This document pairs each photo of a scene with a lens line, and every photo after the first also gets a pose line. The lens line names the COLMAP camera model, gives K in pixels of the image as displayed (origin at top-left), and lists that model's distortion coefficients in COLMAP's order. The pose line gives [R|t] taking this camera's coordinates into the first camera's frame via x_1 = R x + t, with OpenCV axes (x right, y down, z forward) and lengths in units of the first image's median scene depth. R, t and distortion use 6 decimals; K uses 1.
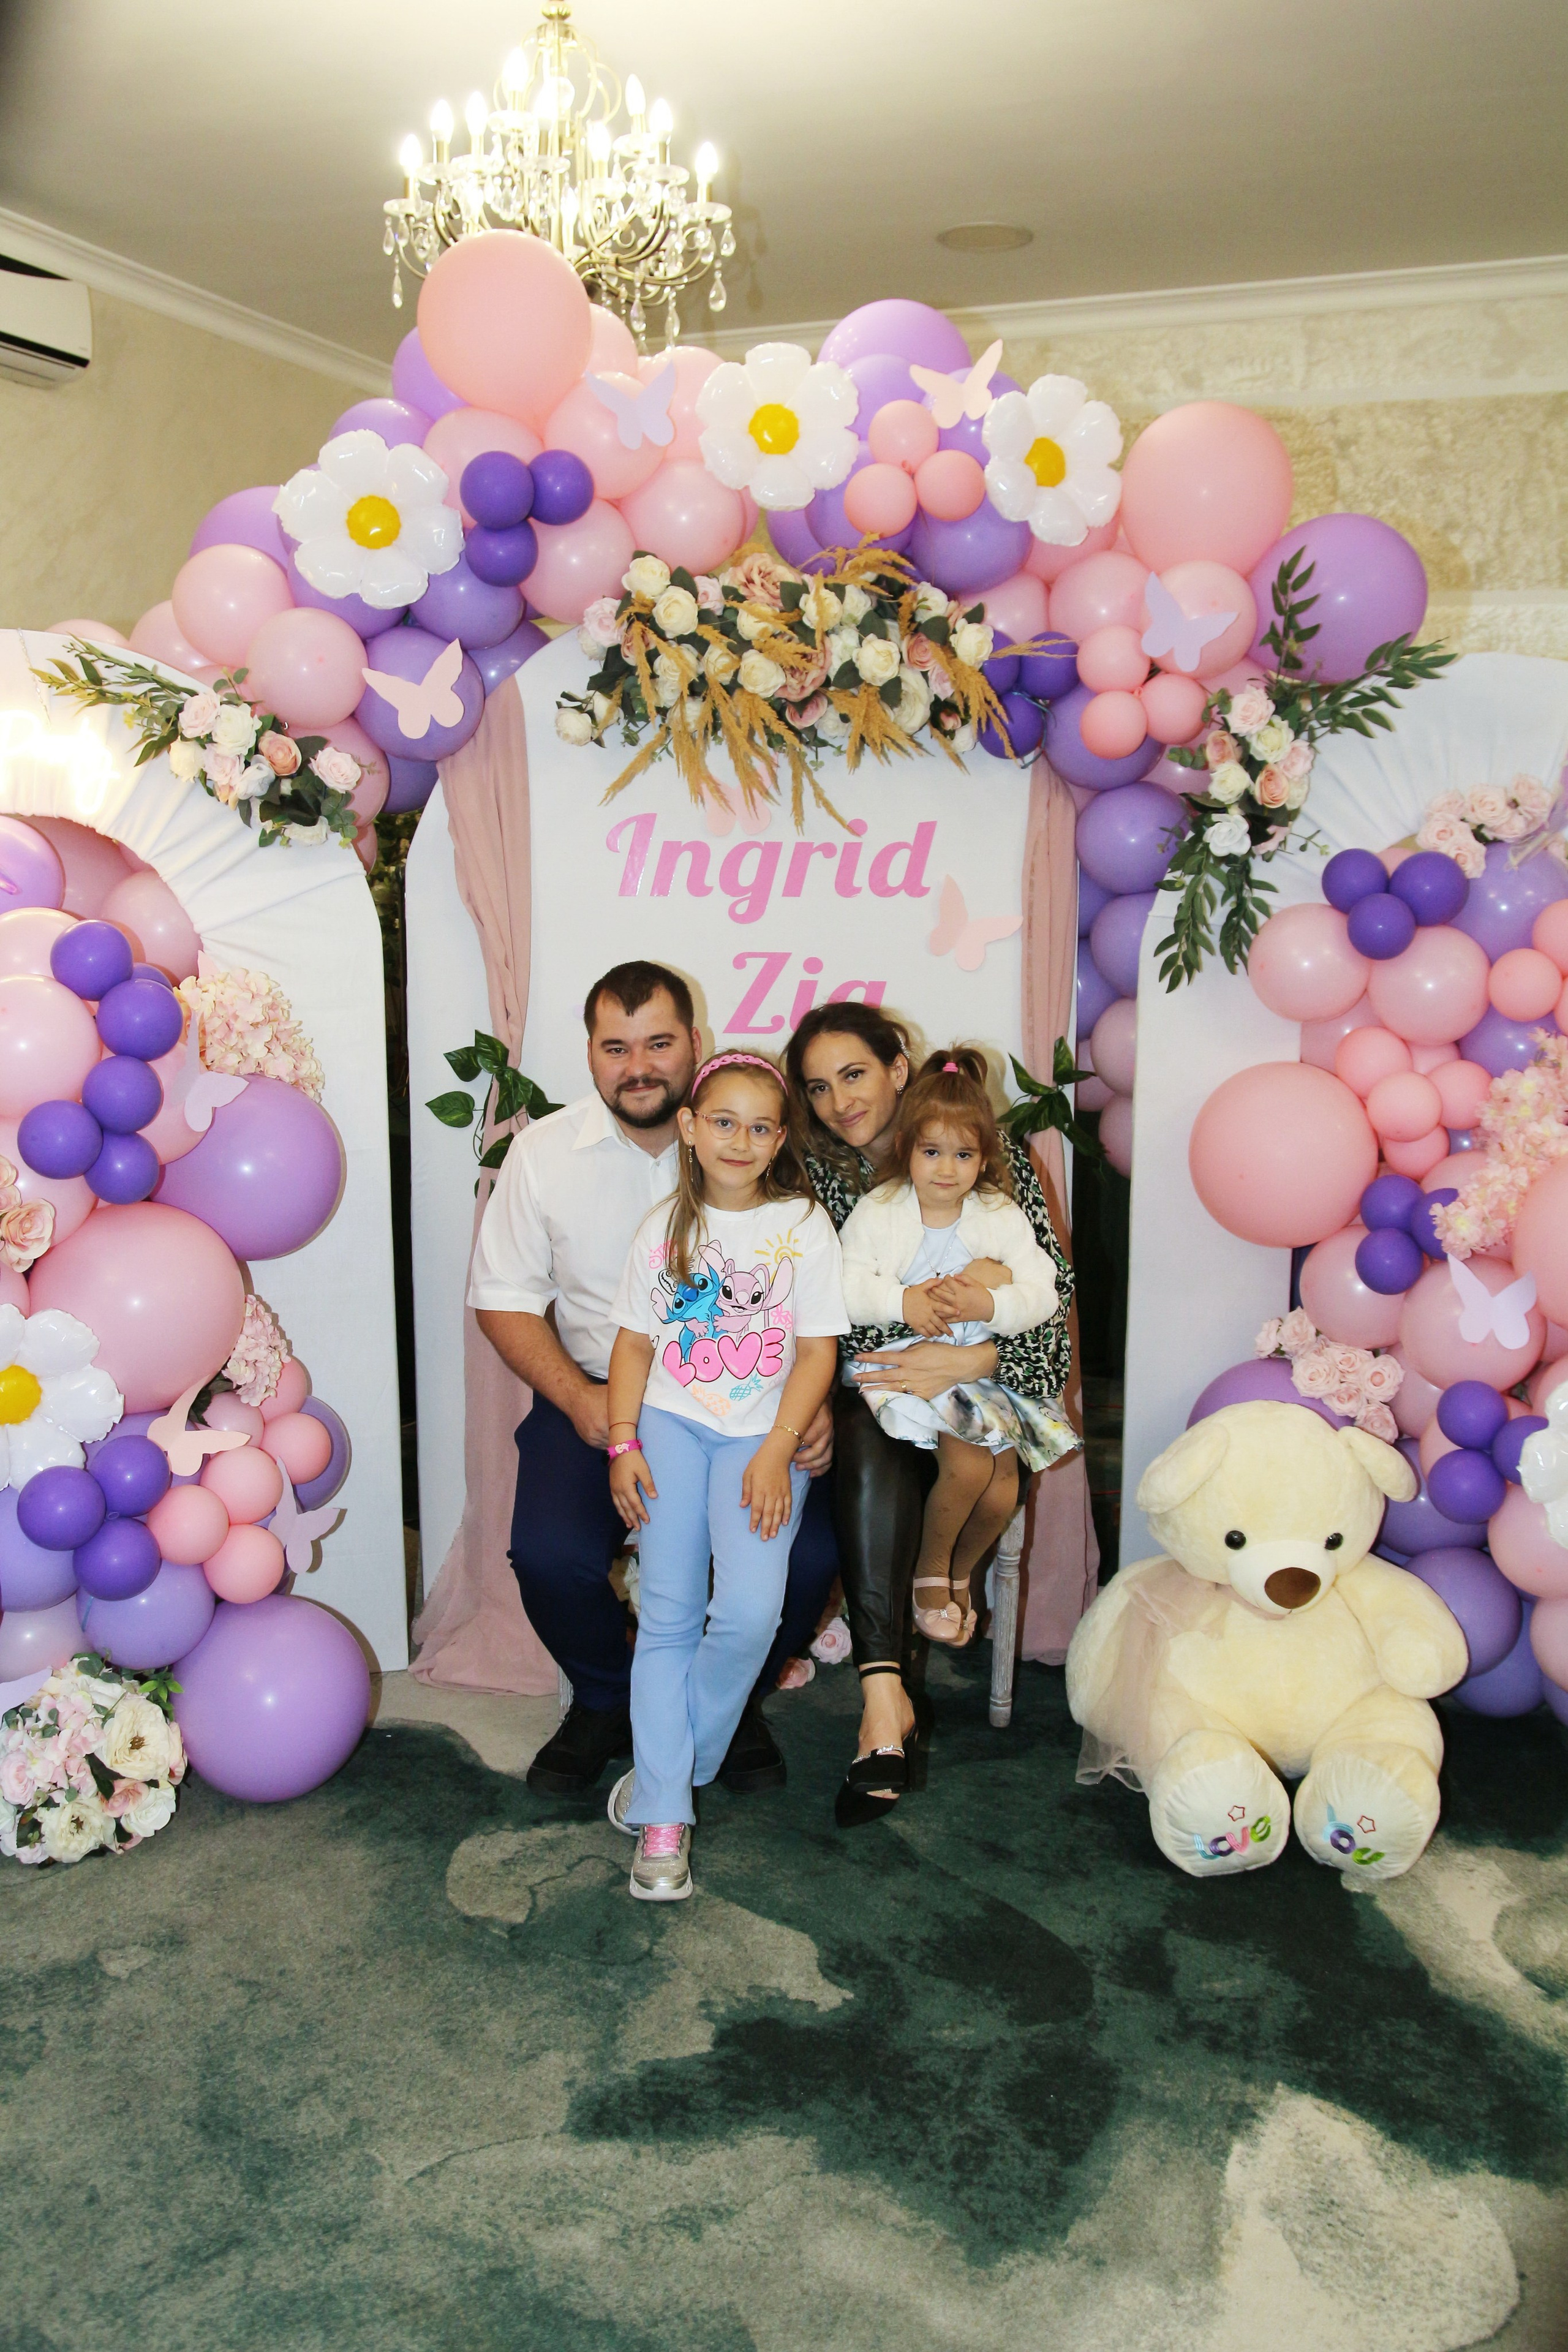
lens RADIAL K [[1999.8, 0, 795.1], [0, 1999.8, 1151.1], [0, 0, 1]] dist [-0.111556, 0.124666]
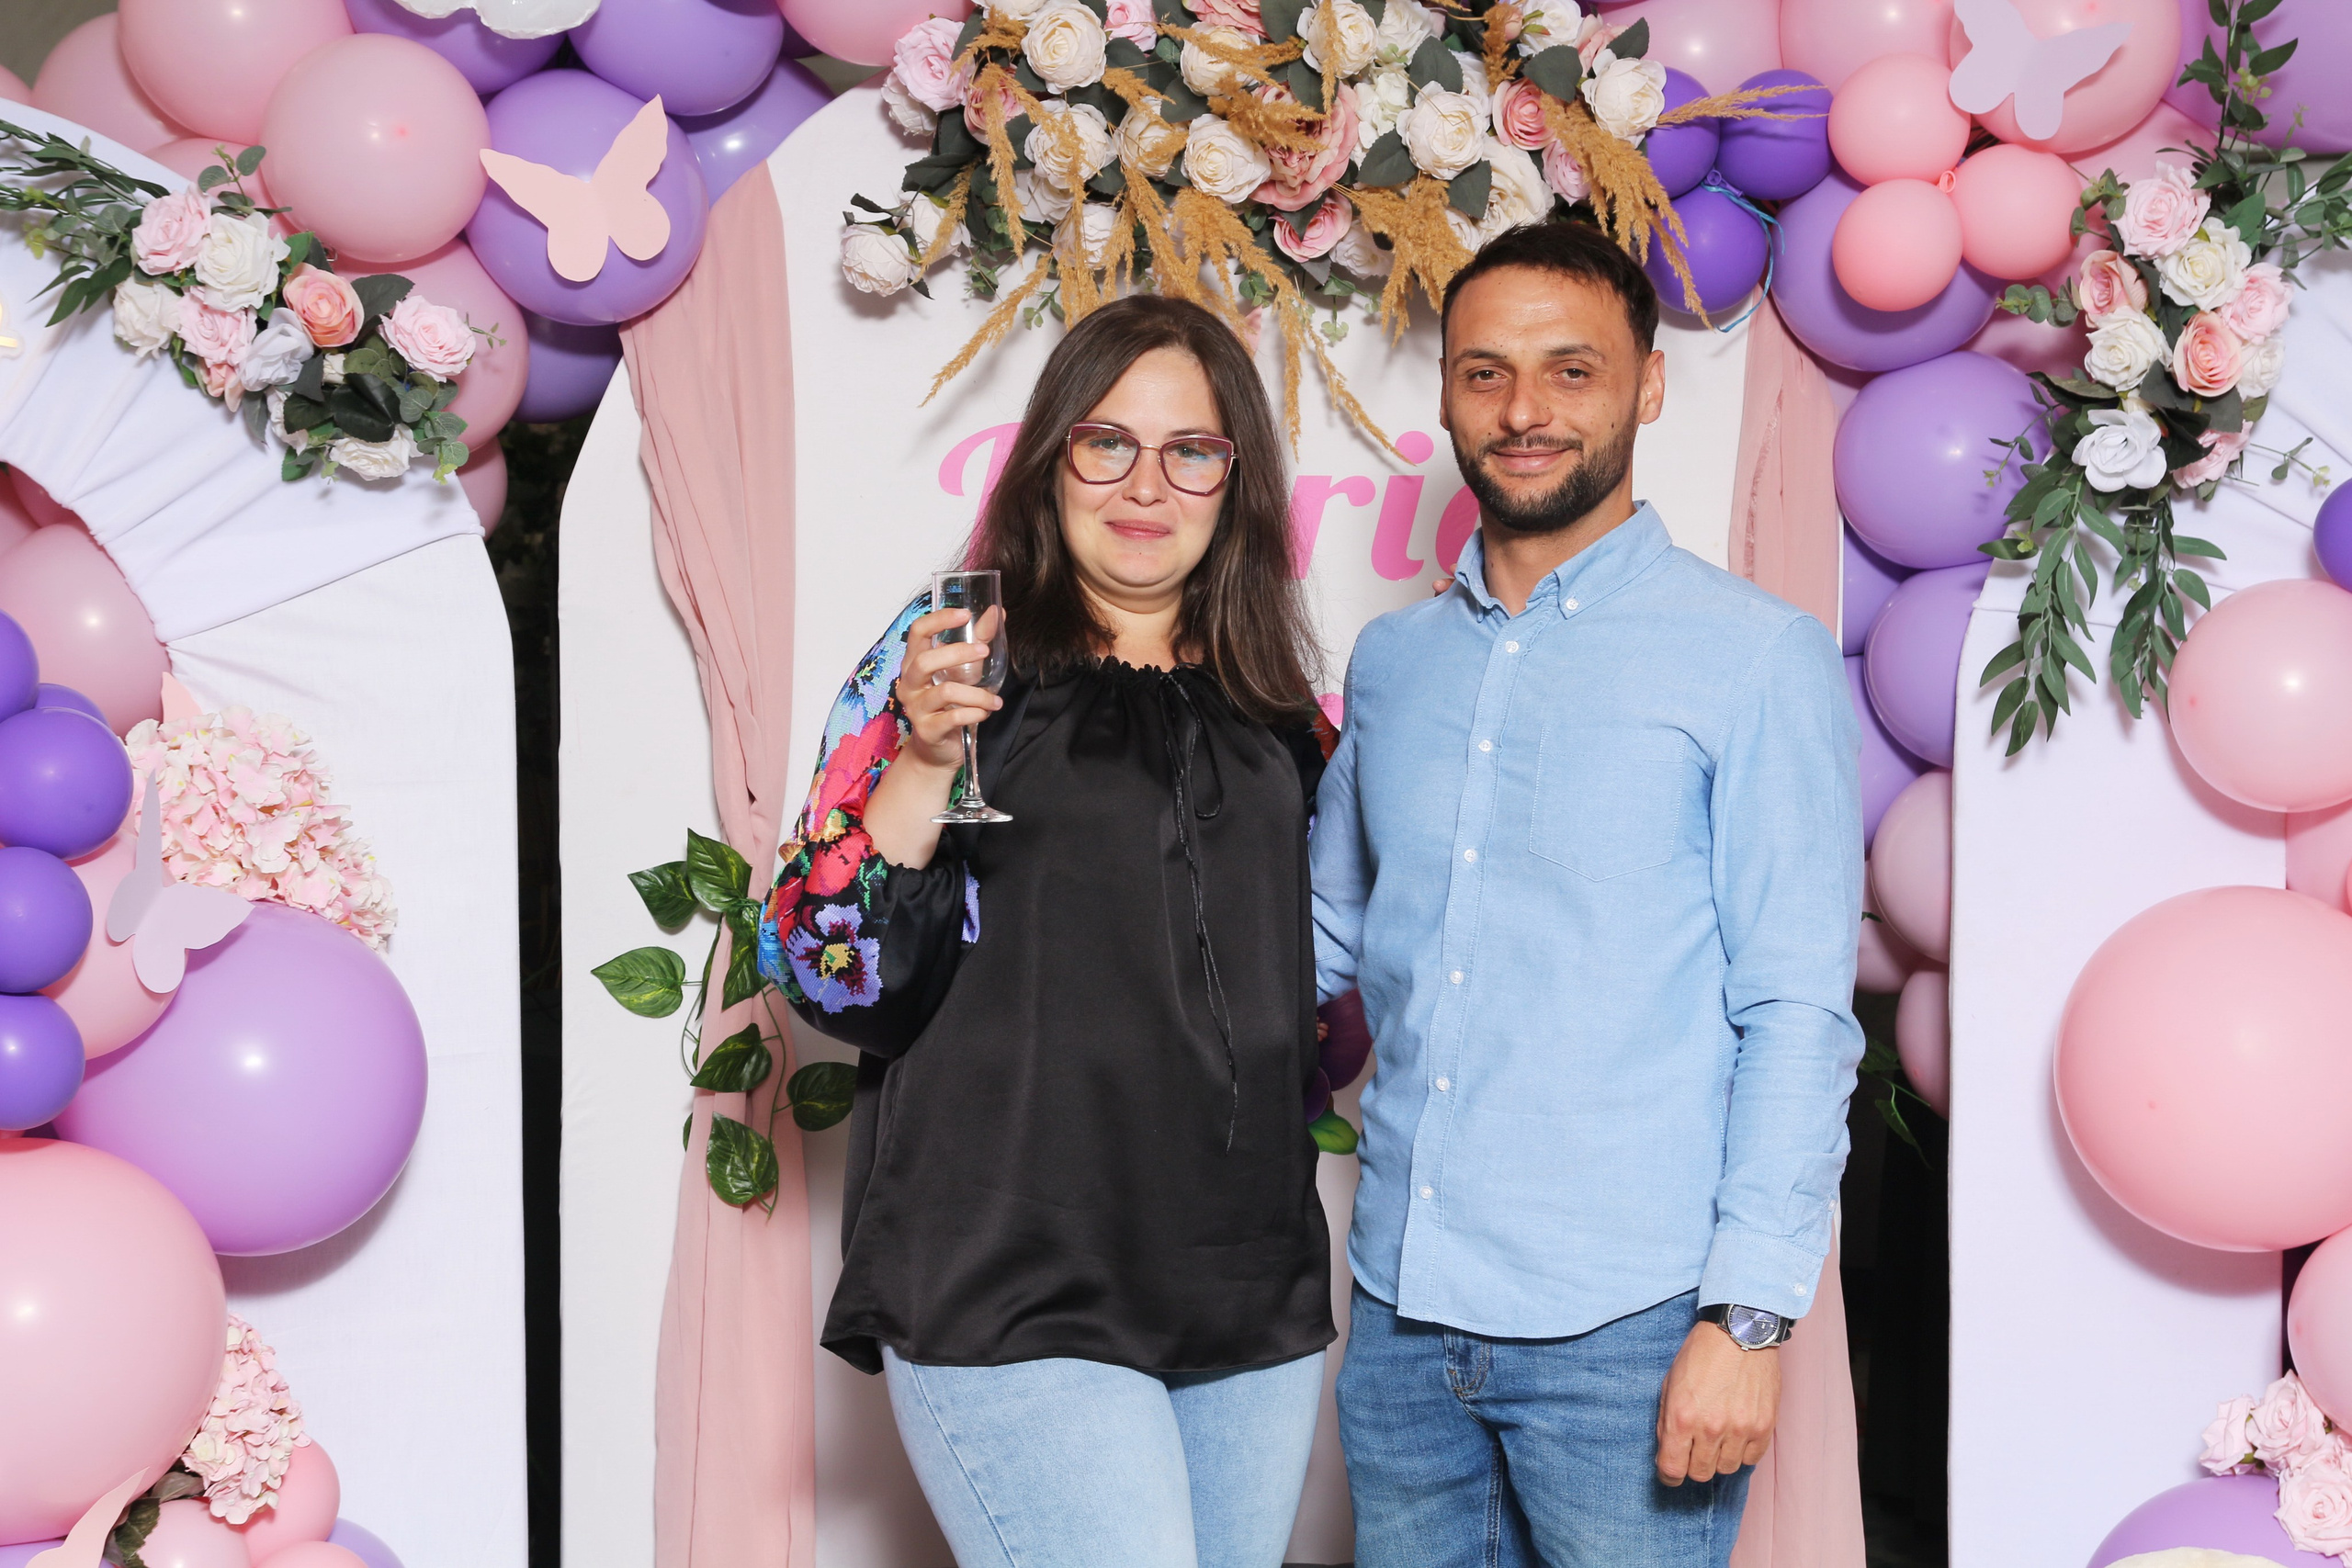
lens RADIAL K [[4360.4, 0, 1175.0], [0, 4360.4, 777.7], [0, 0, 1]] dist [0.193544, 0.000000]
pose [[0.998438, -0.000930, -0.055857, 0.034935], [-0.004257, 0.995688, -0.092672, 0.034572], [0.055702, 0.092765, 0.994129, -0.154388]]
